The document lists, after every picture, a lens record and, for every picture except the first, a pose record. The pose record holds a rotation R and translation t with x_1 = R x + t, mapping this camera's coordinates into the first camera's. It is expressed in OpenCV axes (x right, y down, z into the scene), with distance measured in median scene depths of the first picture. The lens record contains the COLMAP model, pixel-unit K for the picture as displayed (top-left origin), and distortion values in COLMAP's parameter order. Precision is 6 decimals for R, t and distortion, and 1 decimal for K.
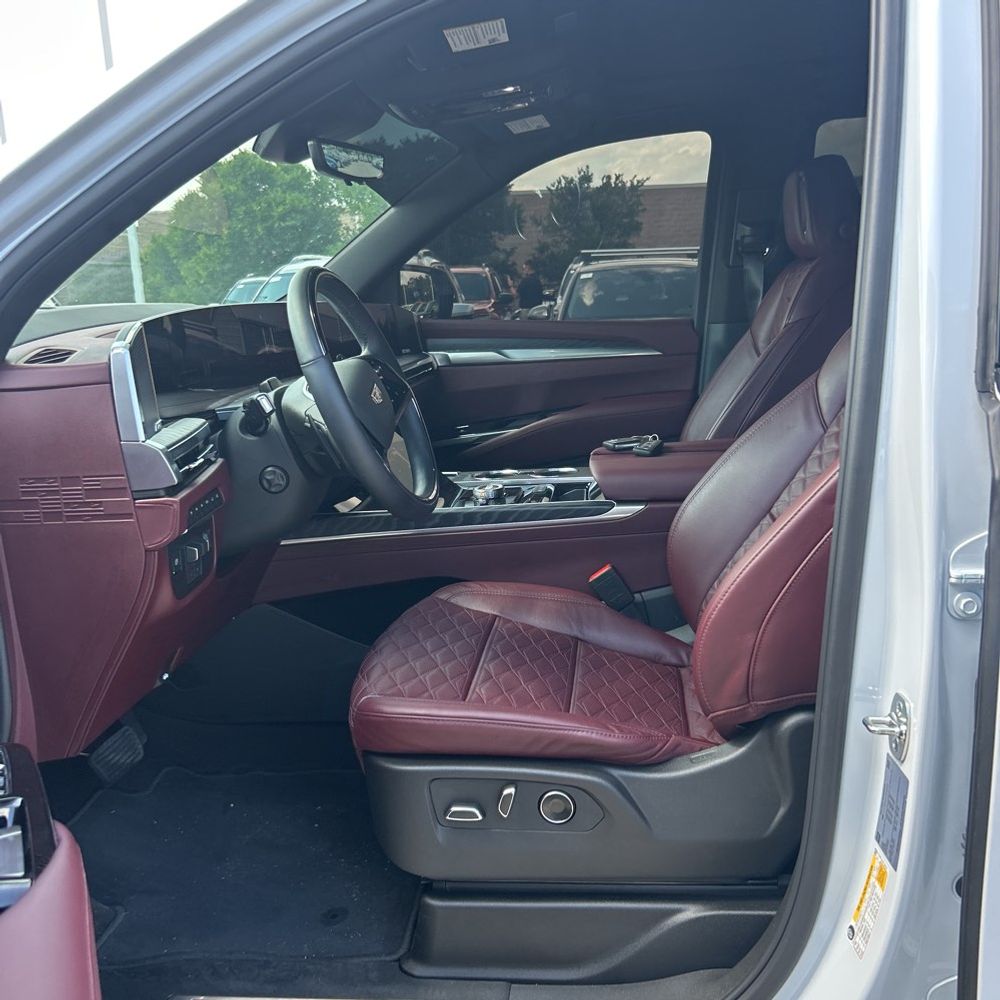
lens RADIAL K [[1068.8, 0, 500.0], [0, 1068.8, 500.0], [0, 0, 1]] dist [0.193634, -0.567654]
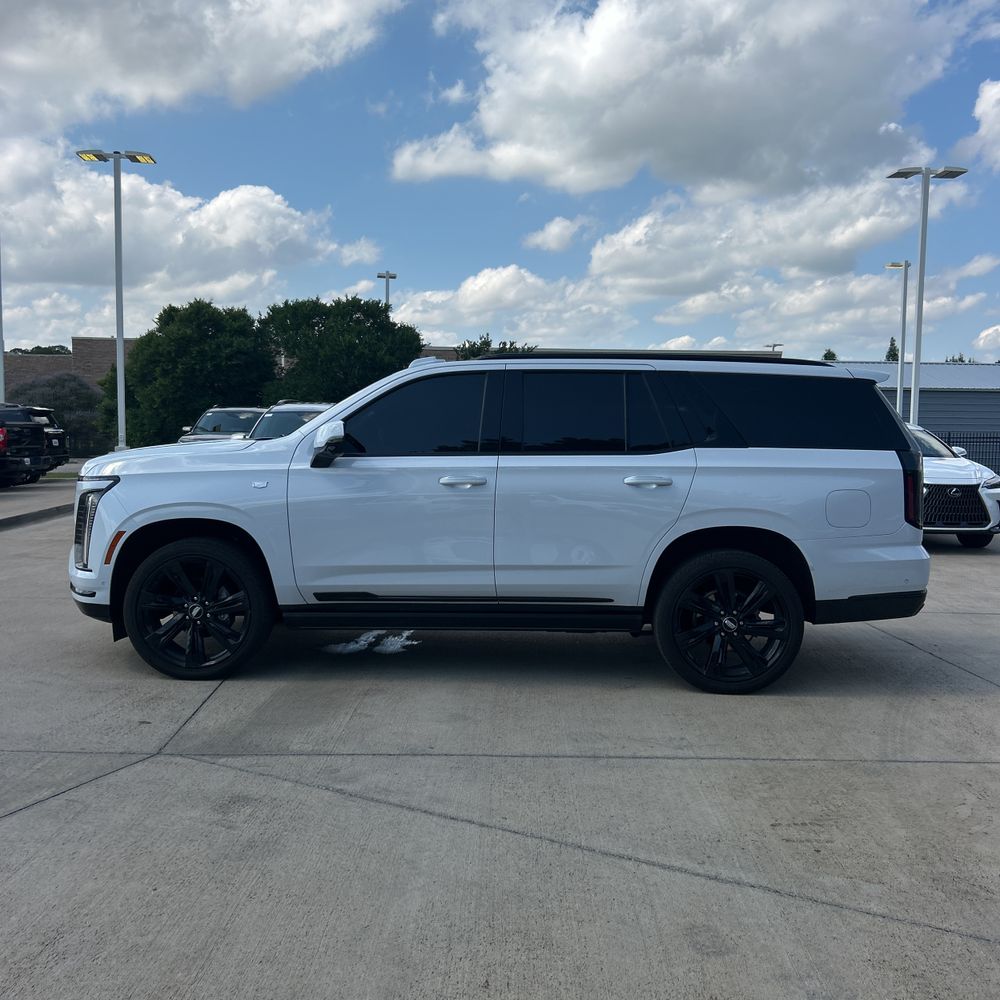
lens RADIAL K [[1068.8, 0, 500.0], [0, 1068.8, 500.0], [0, 0, 1]] dist [0.193634, -0.567654]
pose [[0.994733, 0.050132, 0.089403, -0.004444], [-0.038517, 0.991128, -0.127211, 0.032634], [-0.094987, 0.123098, 0.987838, -0.176197]]
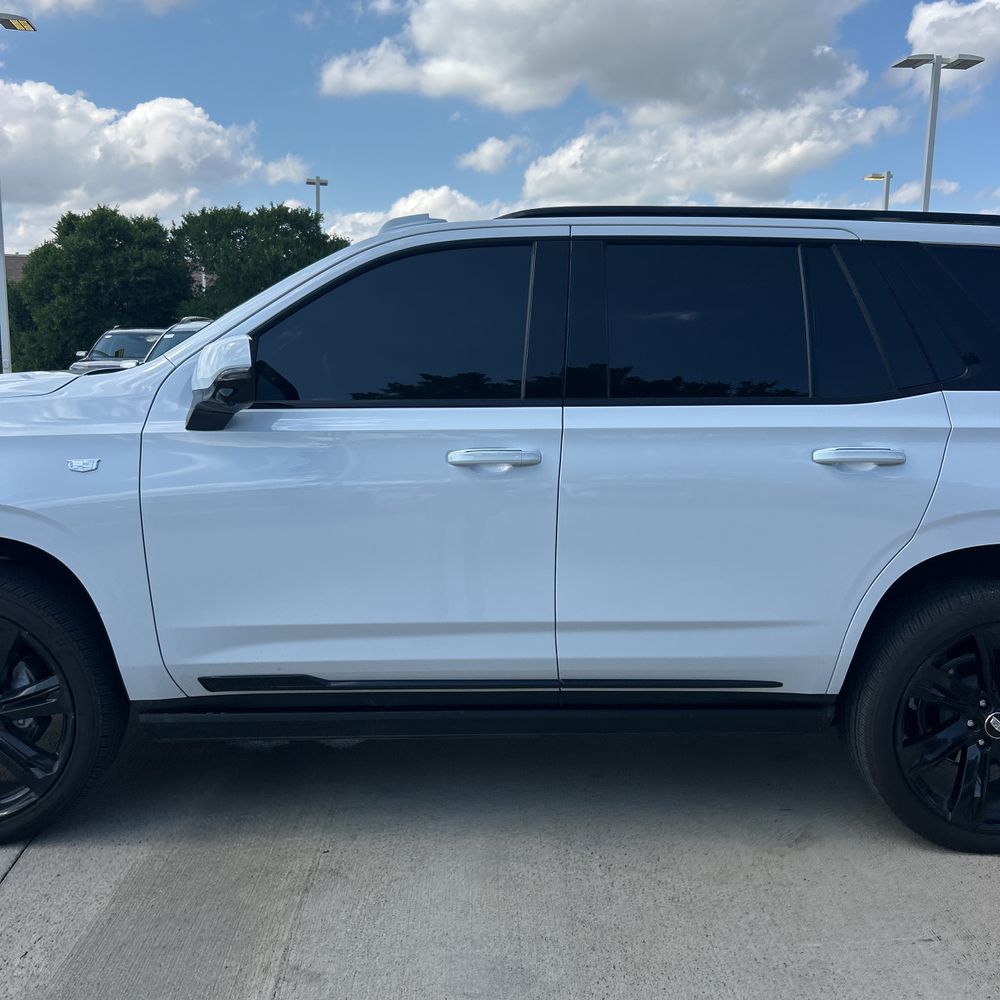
lens RADIAL K [[1079.8, 0, 500.0], [0, 1079.8, 500.0], [0, 0, 1]] dist [0.043190, -0.054087]
pose [[0.987478, 0.038081, 0.153091, -0.008640], [-0.028760, 0.997621, -0.062647, 0.013424], [-0.155113, 0.057459, 0.986224, -0.073505]]
